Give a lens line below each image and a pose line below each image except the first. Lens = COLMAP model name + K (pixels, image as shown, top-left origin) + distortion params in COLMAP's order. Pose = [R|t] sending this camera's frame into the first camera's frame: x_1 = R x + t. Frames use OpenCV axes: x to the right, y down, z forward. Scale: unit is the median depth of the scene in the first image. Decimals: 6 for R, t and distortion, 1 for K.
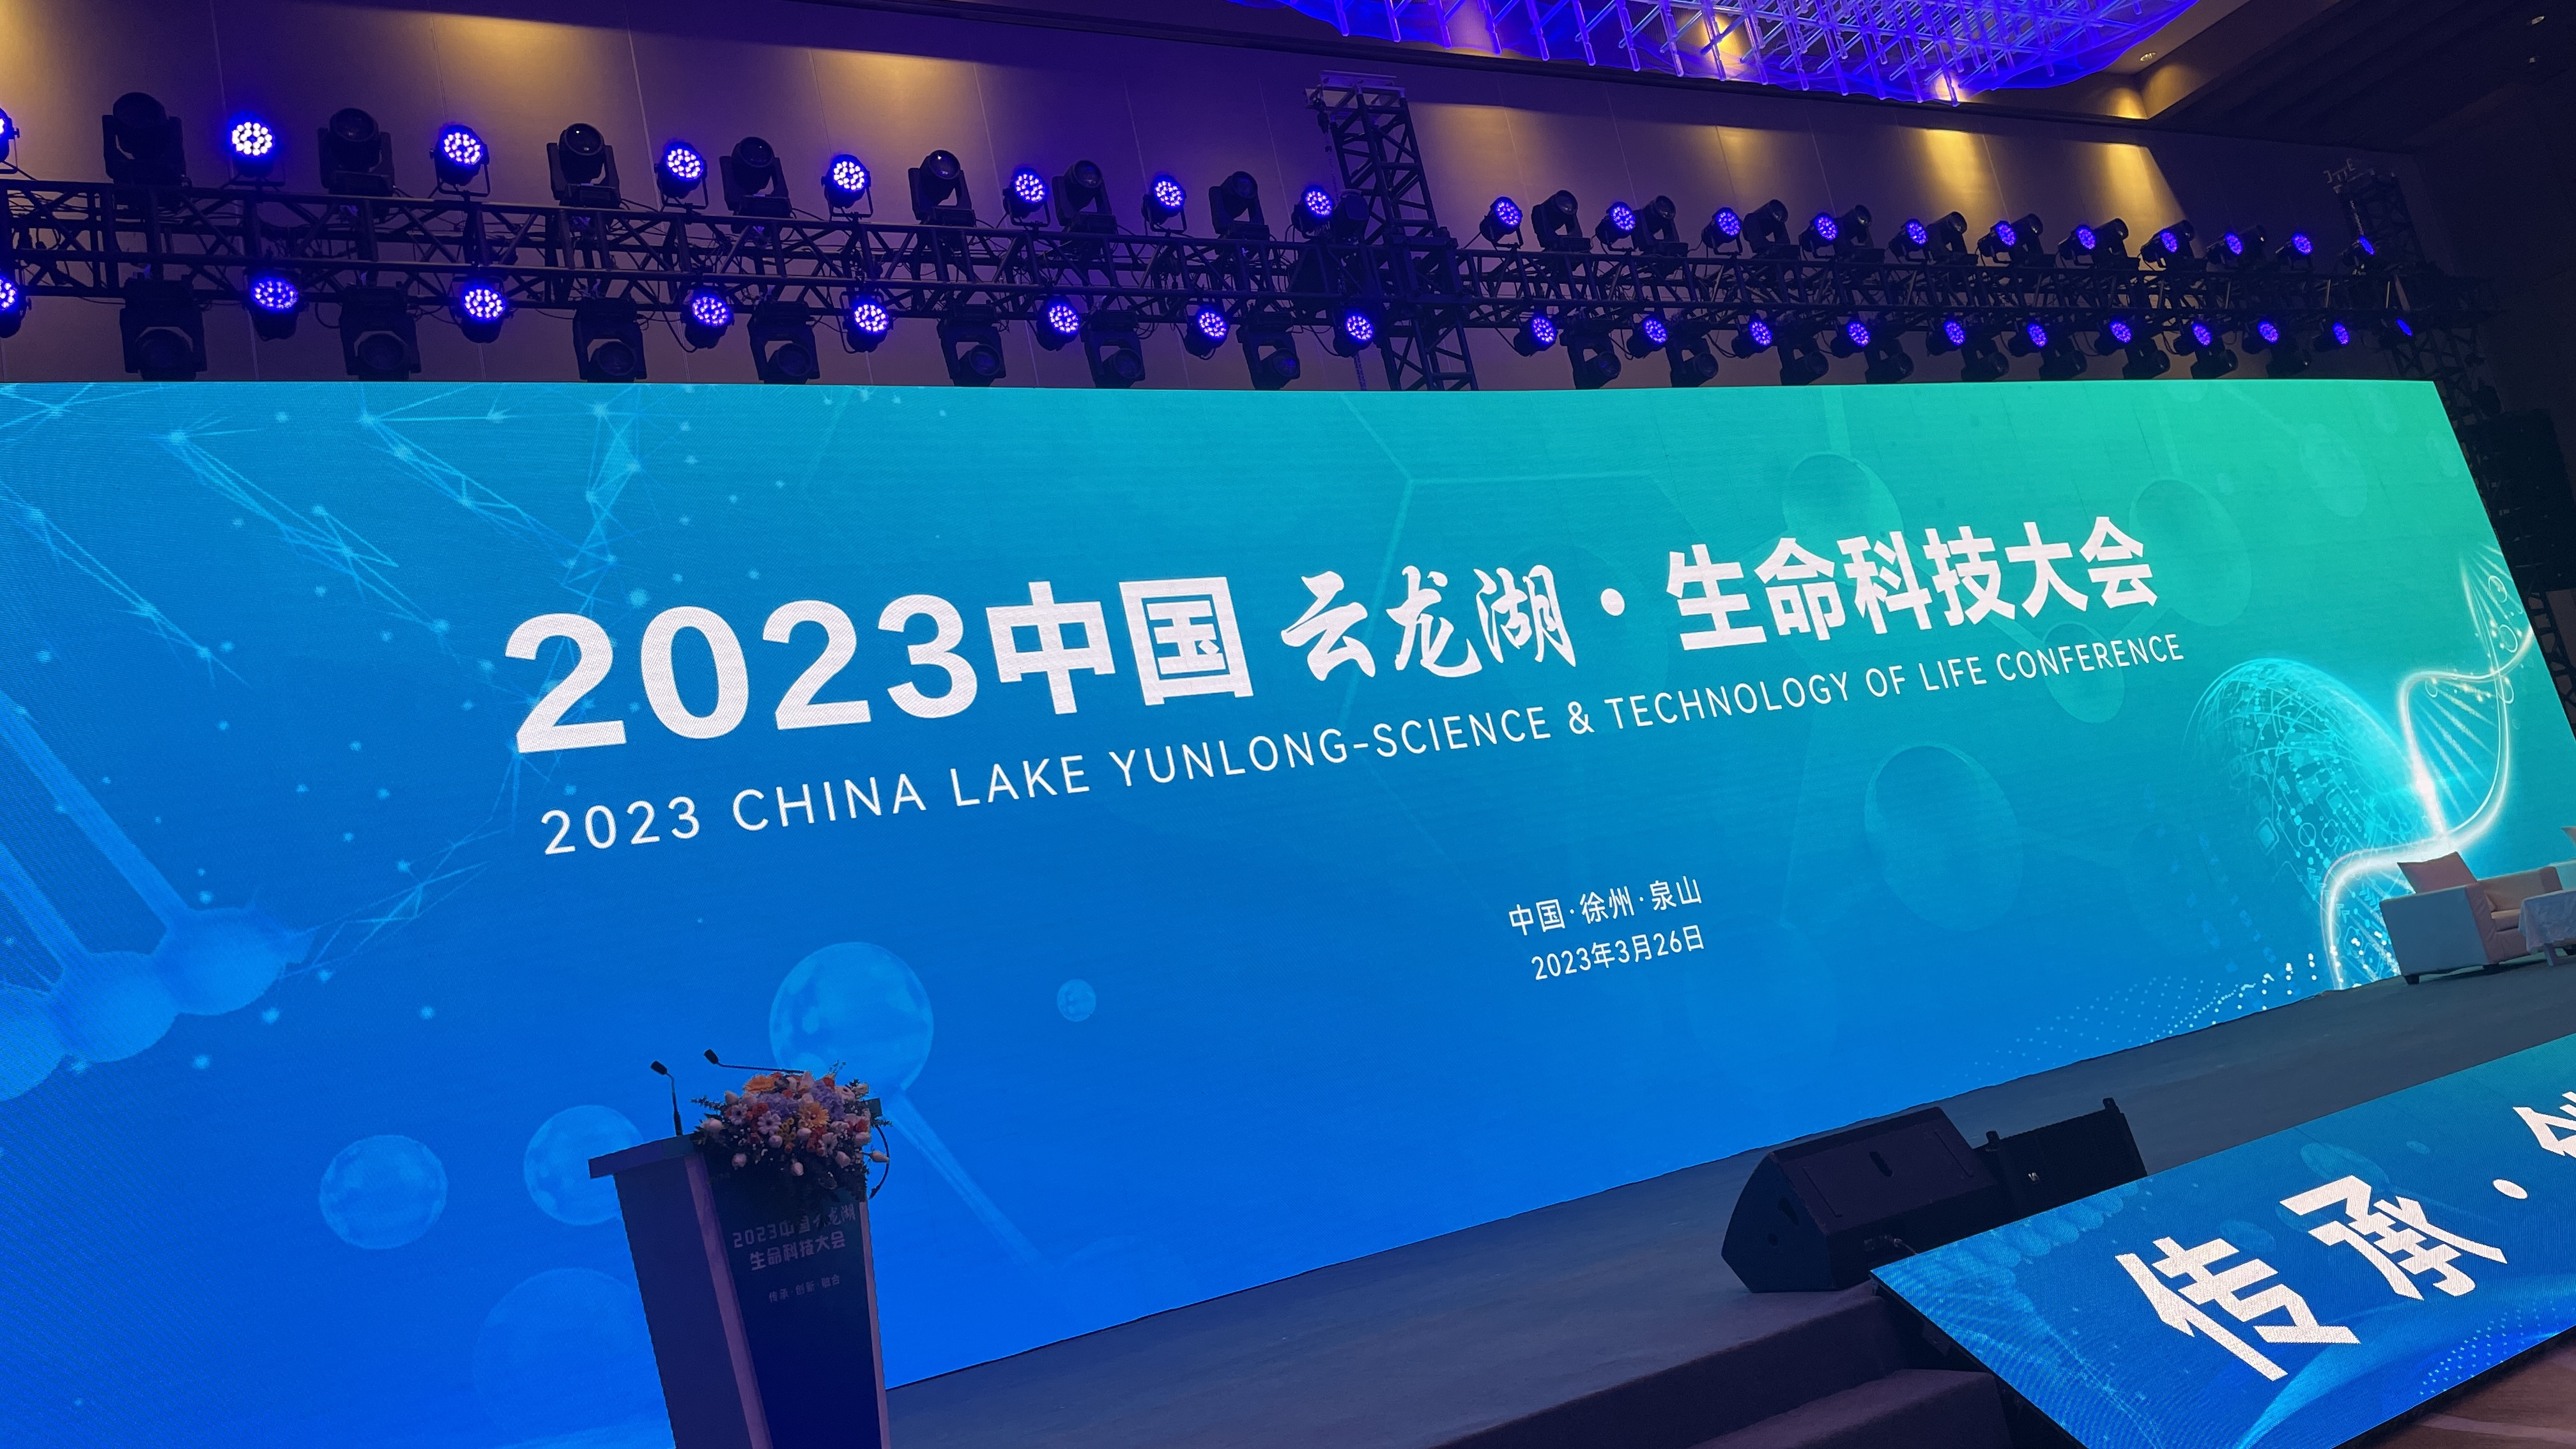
lens RADIAL K [[1948.7, 0, 1269.1], [0, 1948.7, 701.7], [0, 0, 1]] dist [0.091477, -0.113074]
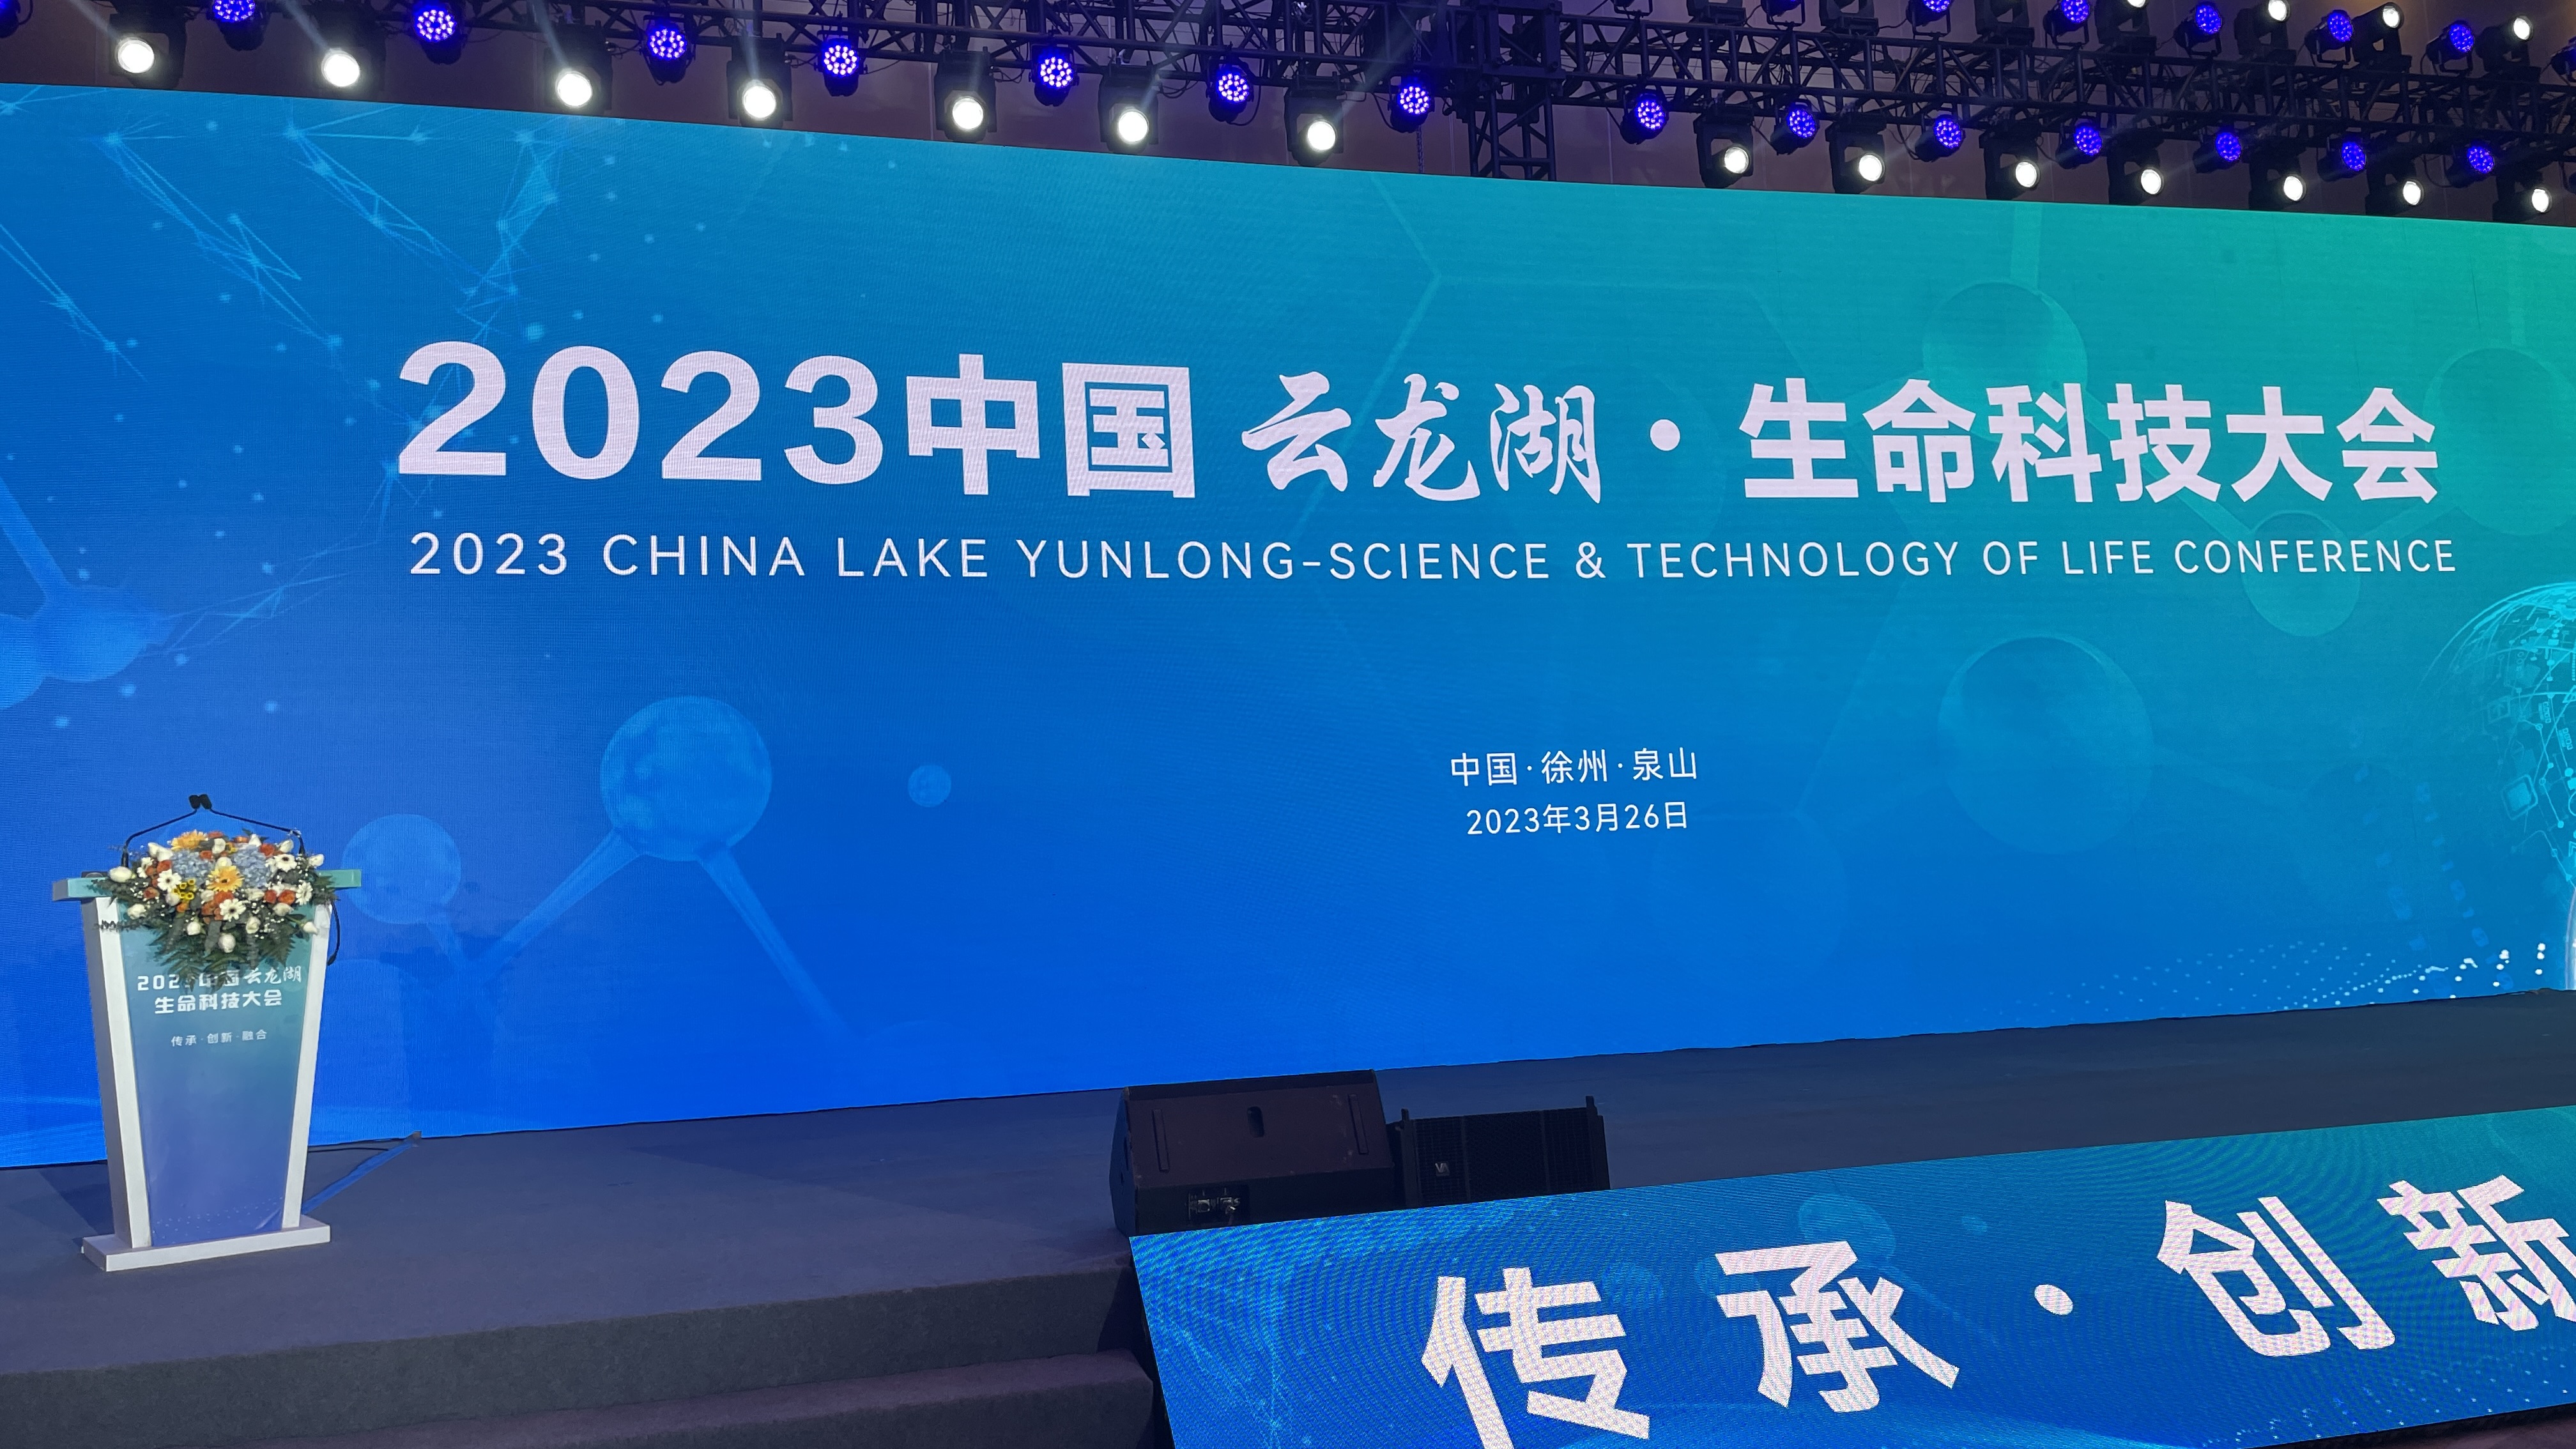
lens RADIAL K [[1948.7, 0, 1266.0], [0, 1948.7, 704.7], [0, 0, 1]] dist [0.091477, -0.113074]
pose [[0.956260, 0.144138, -0.254540, 0.271009], [-0.109021, 0.983092, 0.147122, -0.045623], [0.271442, -0.112937, 0.955806, 0.086023]]
